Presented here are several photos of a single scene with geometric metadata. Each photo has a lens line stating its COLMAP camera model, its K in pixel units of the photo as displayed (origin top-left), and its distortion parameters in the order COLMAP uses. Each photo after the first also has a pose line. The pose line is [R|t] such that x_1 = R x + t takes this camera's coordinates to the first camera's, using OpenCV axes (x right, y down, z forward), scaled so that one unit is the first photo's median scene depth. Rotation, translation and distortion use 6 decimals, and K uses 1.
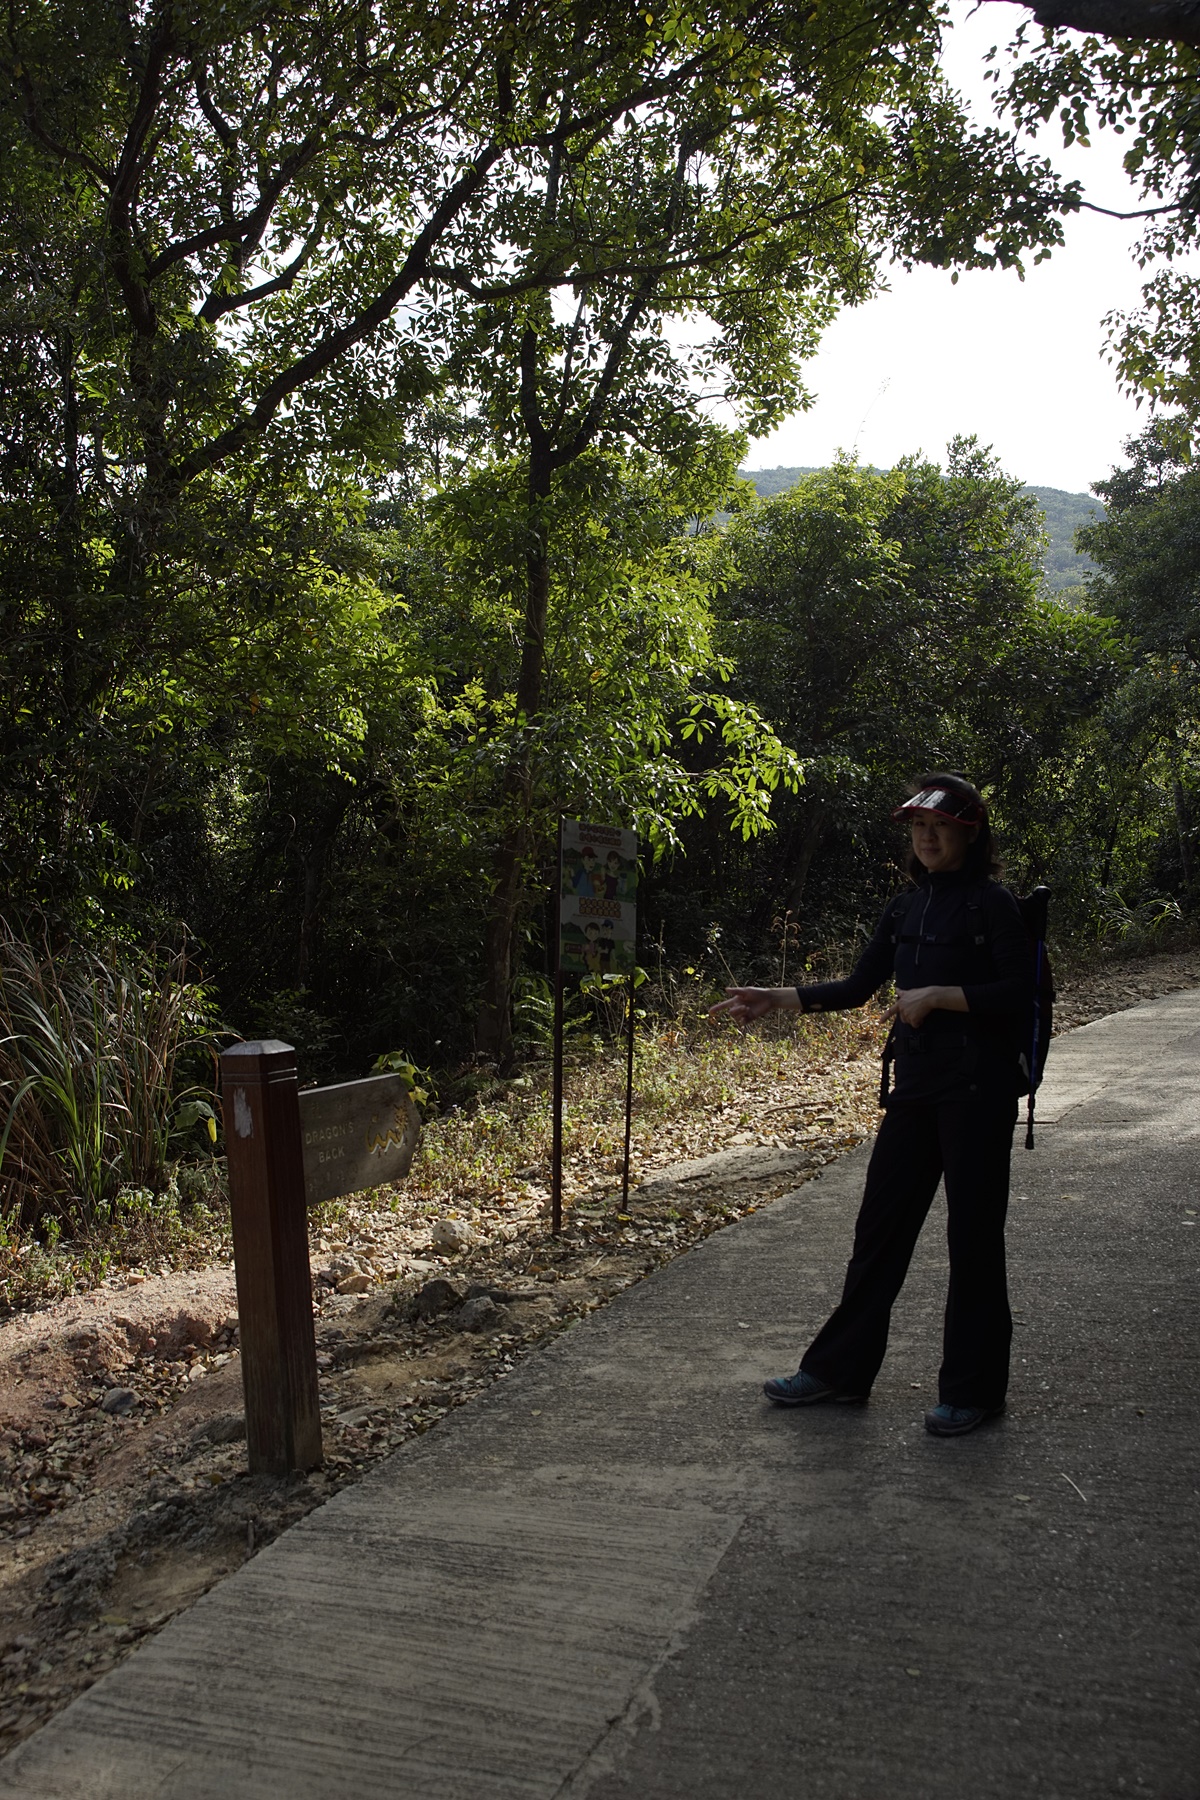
lens RADIAL K [[1705.6, 0, 600.0], [0, 1705.6, 900.0], [0, 0, 1]] dist [-0.084675, -0.008655]
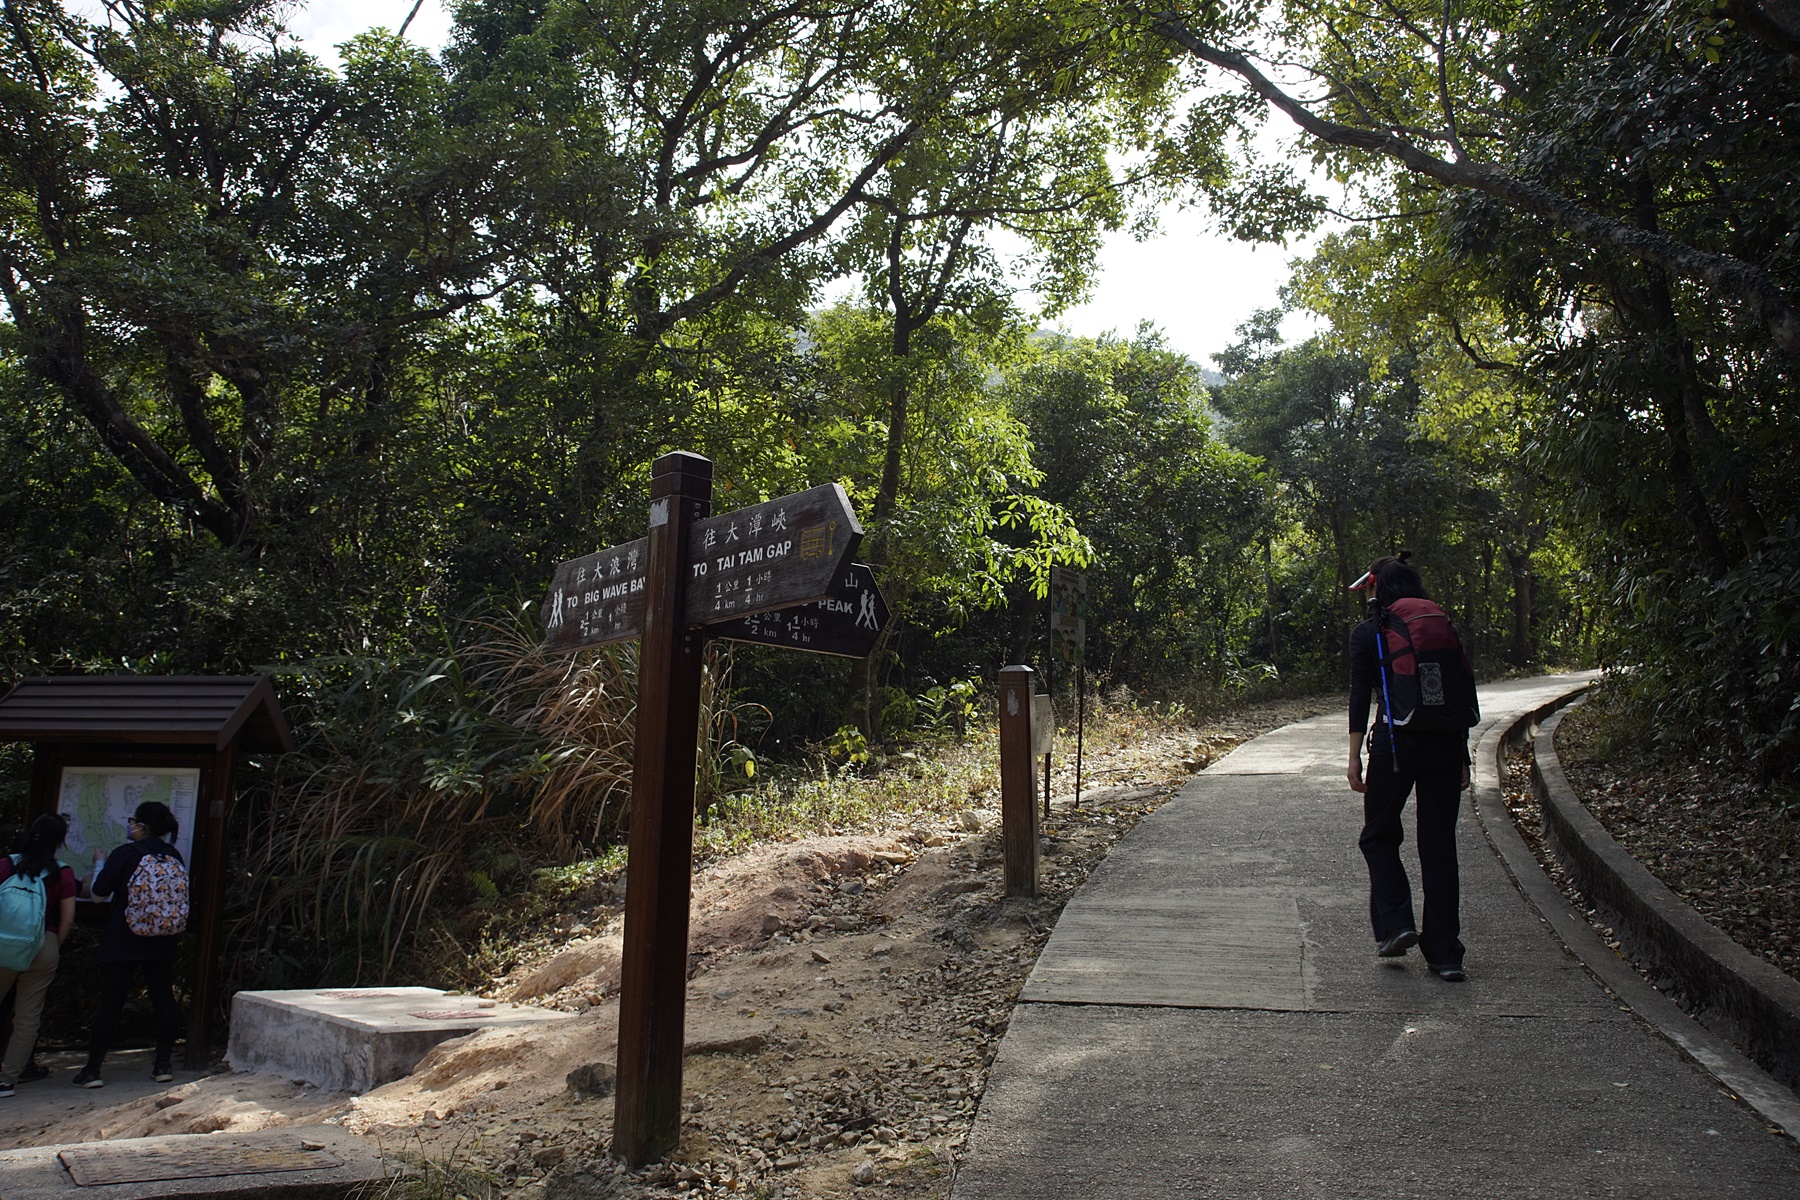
lens RADIAL K [[1469.4, 0, 900.0], [0, 1469.4, 600.0], [0, 0, 1]] dist [-0.169850, 0.000708]
pose [[0.990883, 0.044125, 0.127291, -0.183161], [-0.037758, 0.997933, -0.052005, 0.034137], [-0.129323, 0.046725, 0.990501, -0.200680]]
